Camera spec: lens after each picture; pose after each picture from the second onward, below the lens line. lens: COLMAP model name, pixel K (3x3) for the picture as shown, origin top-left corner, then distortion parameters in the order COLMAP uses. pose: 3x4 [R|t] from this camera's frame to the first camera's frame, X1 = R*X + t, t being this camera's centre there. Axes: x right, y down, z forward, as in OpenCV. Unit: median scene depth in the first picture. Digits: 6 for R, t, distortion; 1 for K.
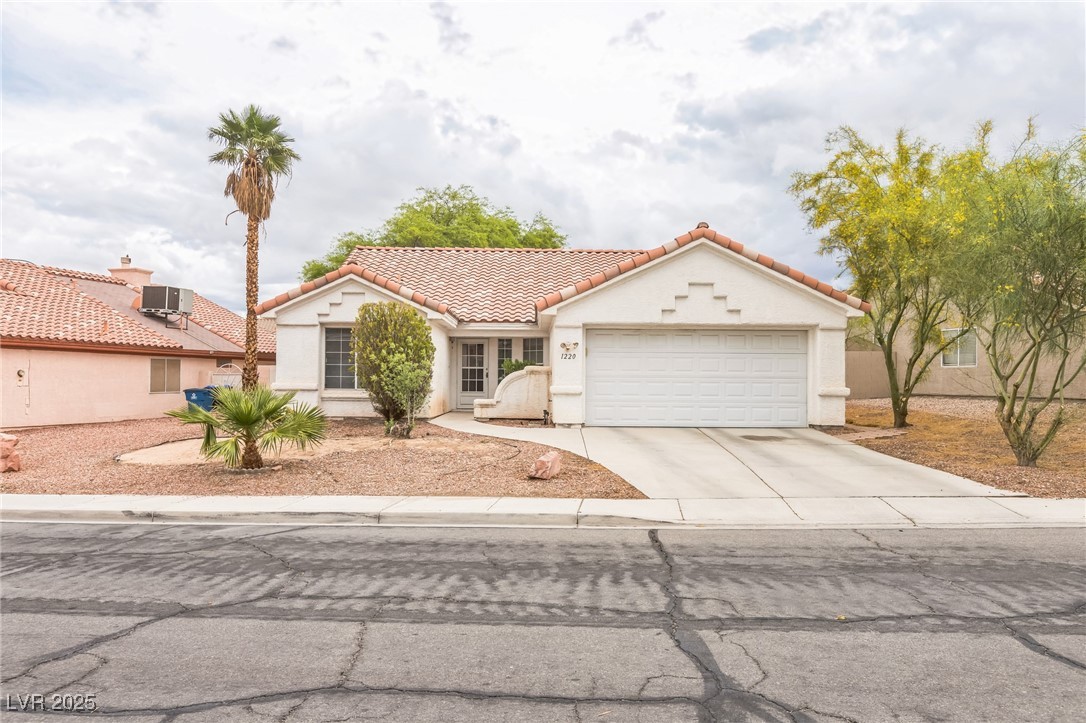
lens RADIAL K [[818.3, 0, 543.0], [0, 818.3, 361.5], [0, 0, 1]] dist [0.003465, -0.000345]
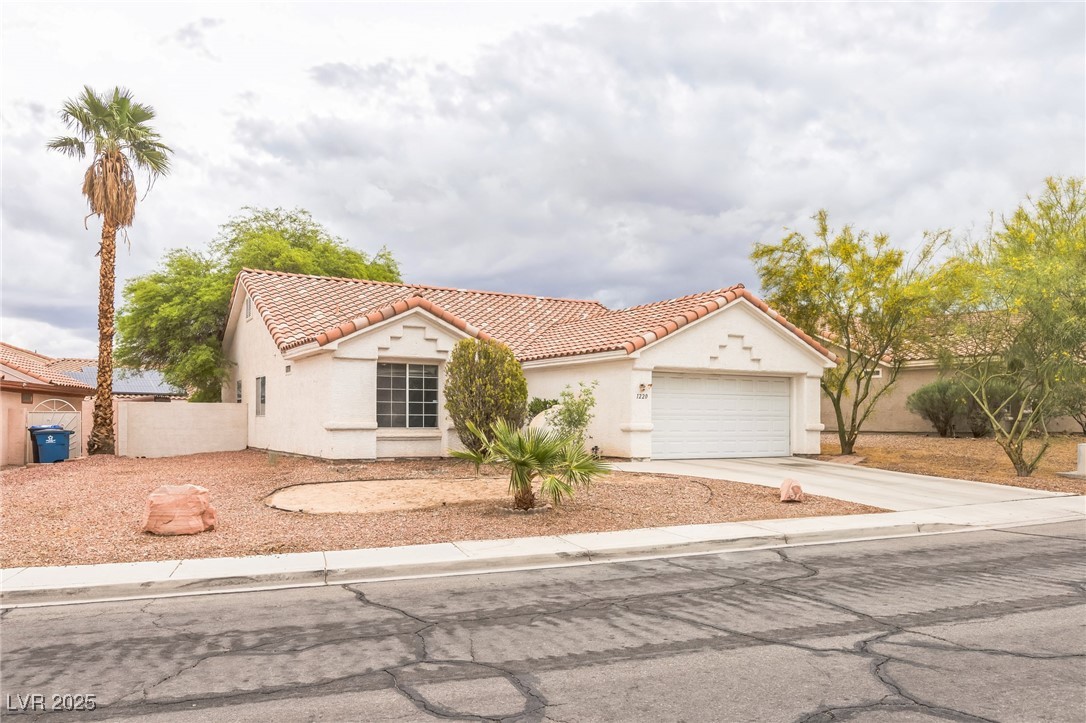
lens RADIAL K [[820.4, 0, 542.8], [0, 820.4, 405.0], [0, 0, 1]] dist [0.007029, 0.001296]
pose [[0.875787, 0.006246, 0.482658, -0.605792], [-0.008638, 0.999959, 0.002735, 0.003380], [-0.482621, -0.006564, 0.875805, 0.099586]]
